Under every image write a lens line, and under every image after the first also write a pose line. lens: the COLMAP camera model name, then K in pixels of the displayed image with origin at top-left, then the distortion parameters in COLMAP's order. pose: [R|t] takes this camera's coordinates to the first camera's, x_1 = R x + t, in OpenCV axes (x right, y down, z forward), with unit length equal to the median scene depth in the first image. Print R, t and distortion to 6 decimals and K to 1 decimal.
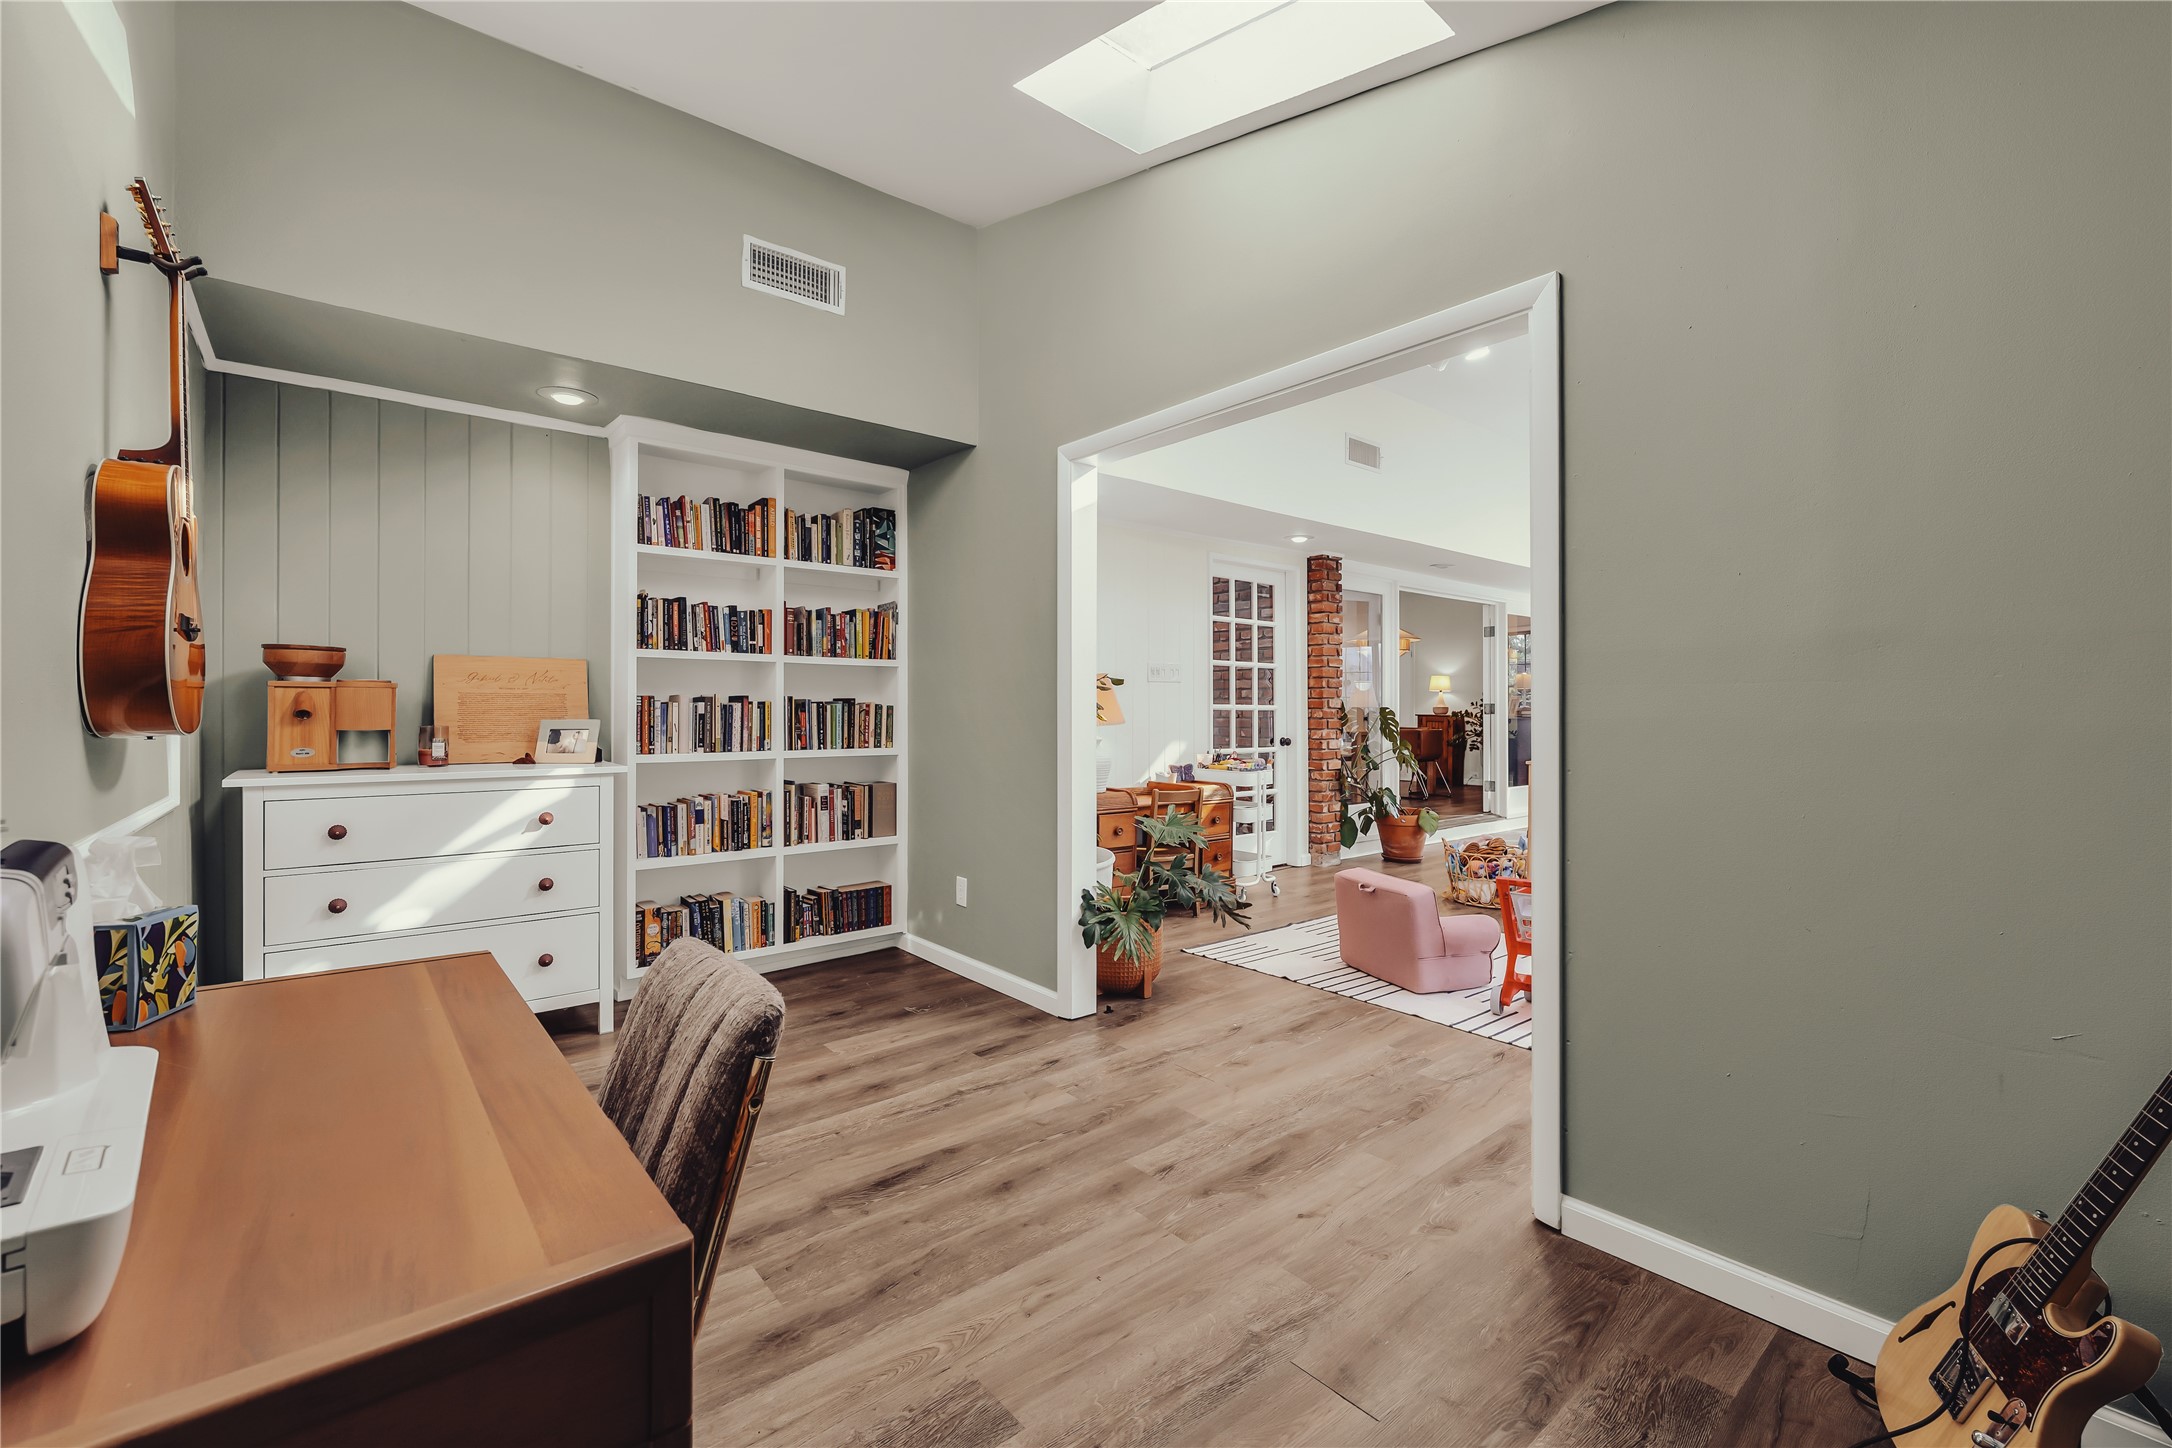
lens RADIAL K [[978.3, 0, 1094.2], [0, 978.3, 715.5], [0, 0, 1]] dist [-0.000516, -0.000007]
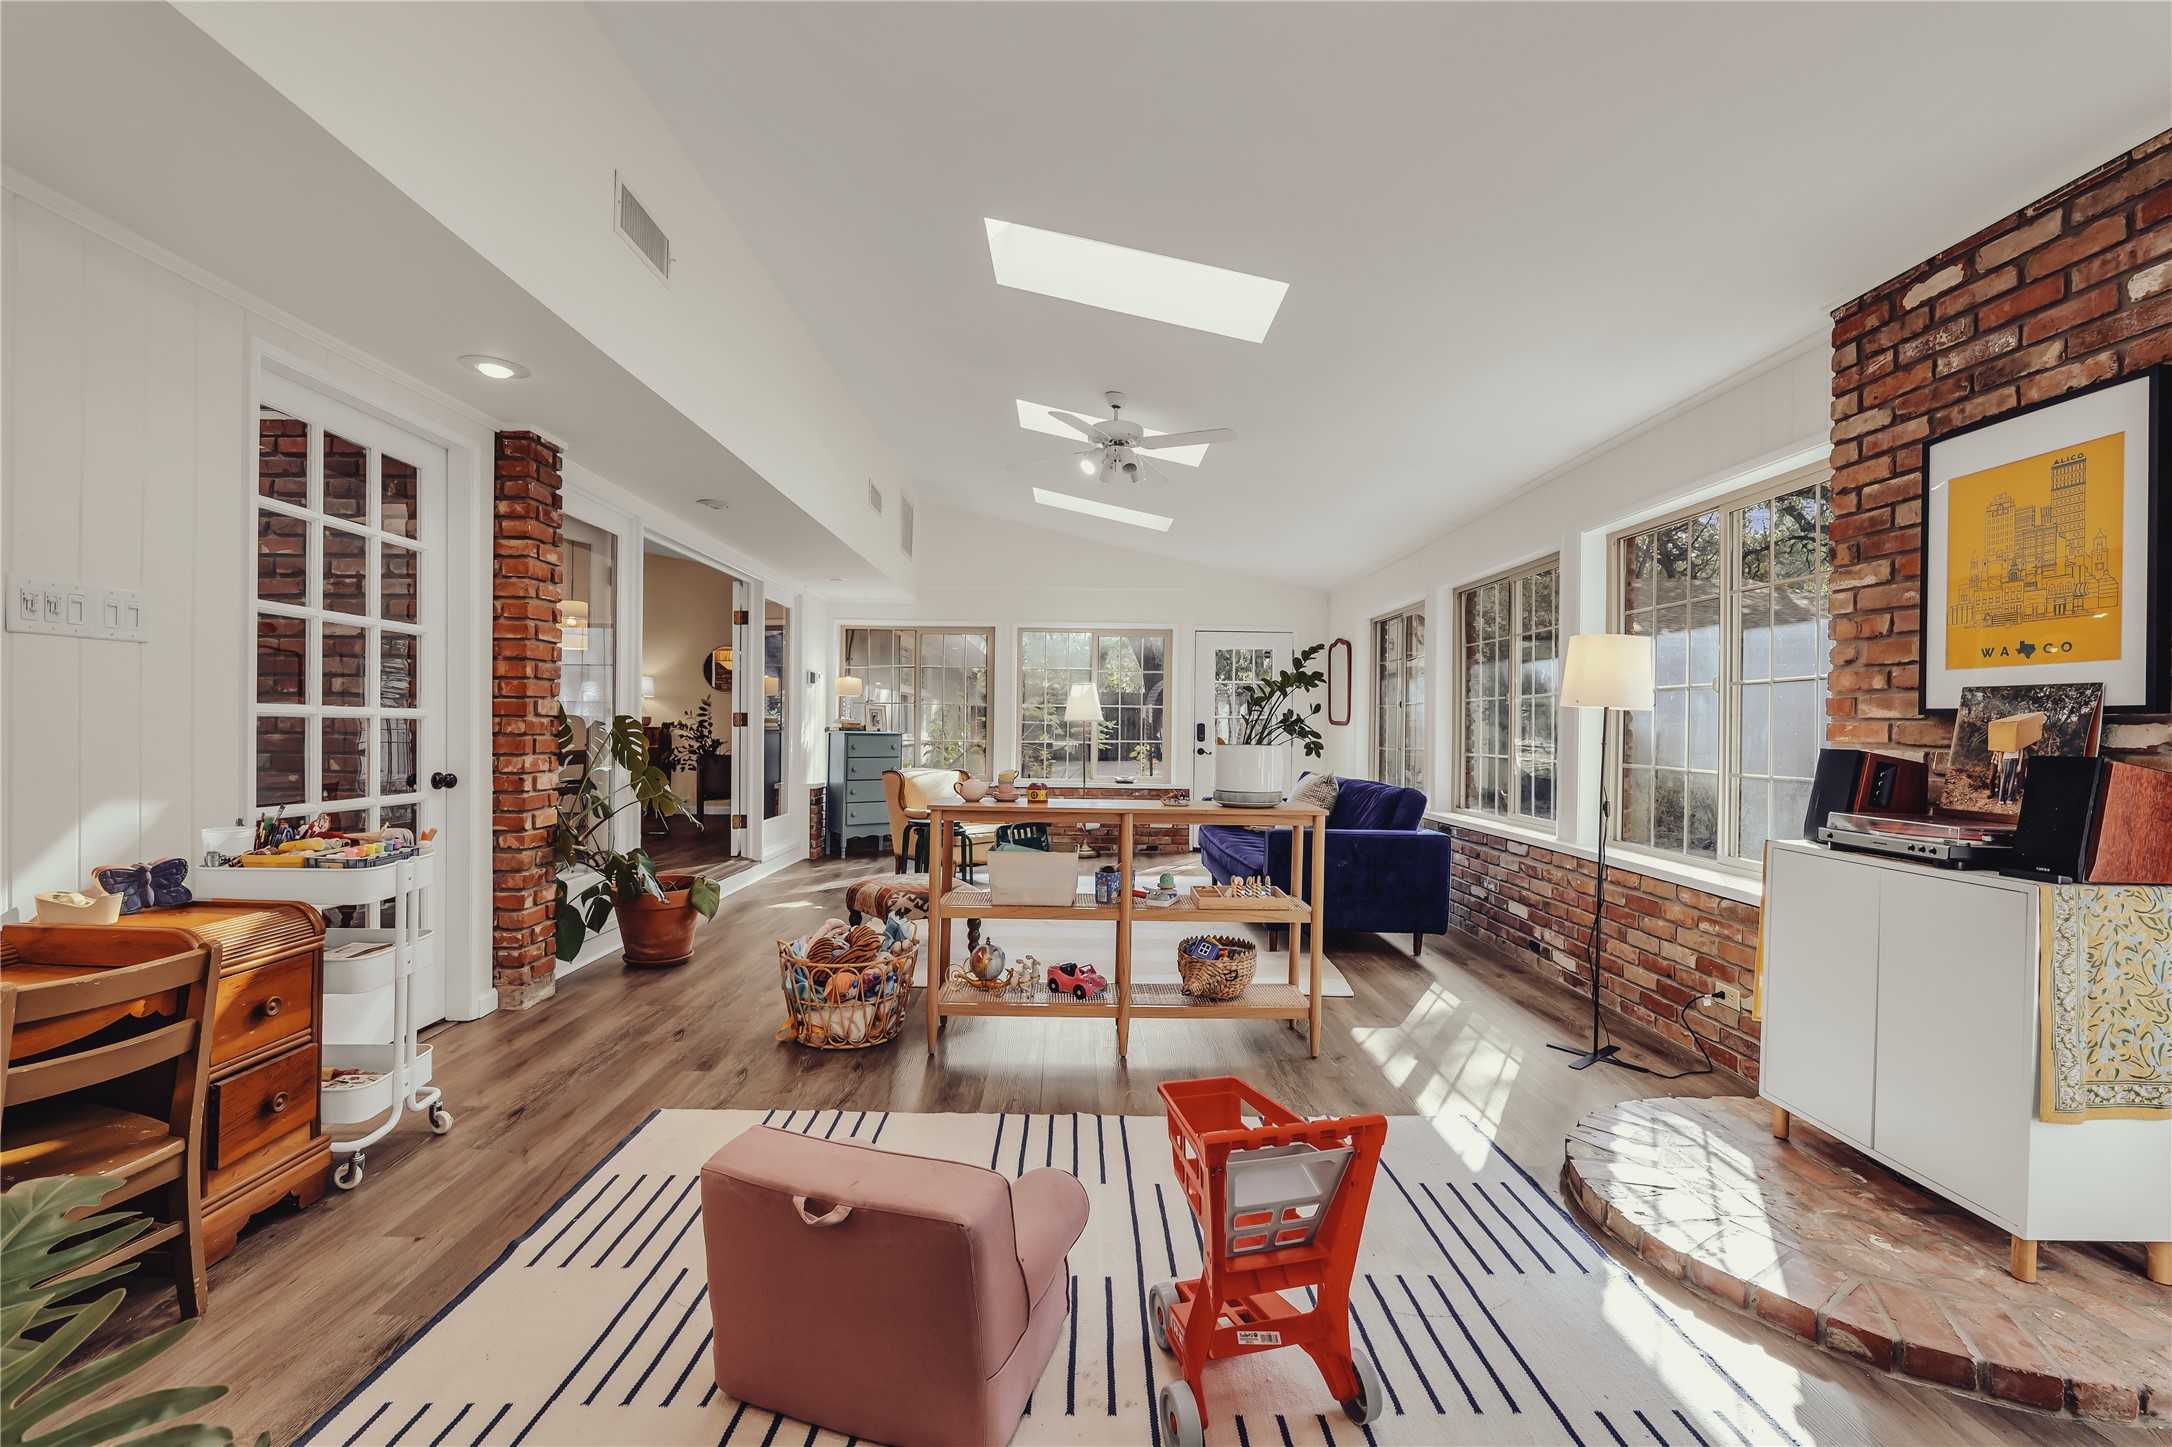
lens RADIAL K [[907.0, 0, 1084.7], [0, 907.0, 723.5], [0, 0, 1]] dist [-0.010440, 0.000201]
pose [[0.644801, 0.007153, 0.764317, 0.051159], [-0.005636, 0.999974, -0.004604, -0.002611], [-0.764329, -0.001339, 0.644825, 0.440828]]
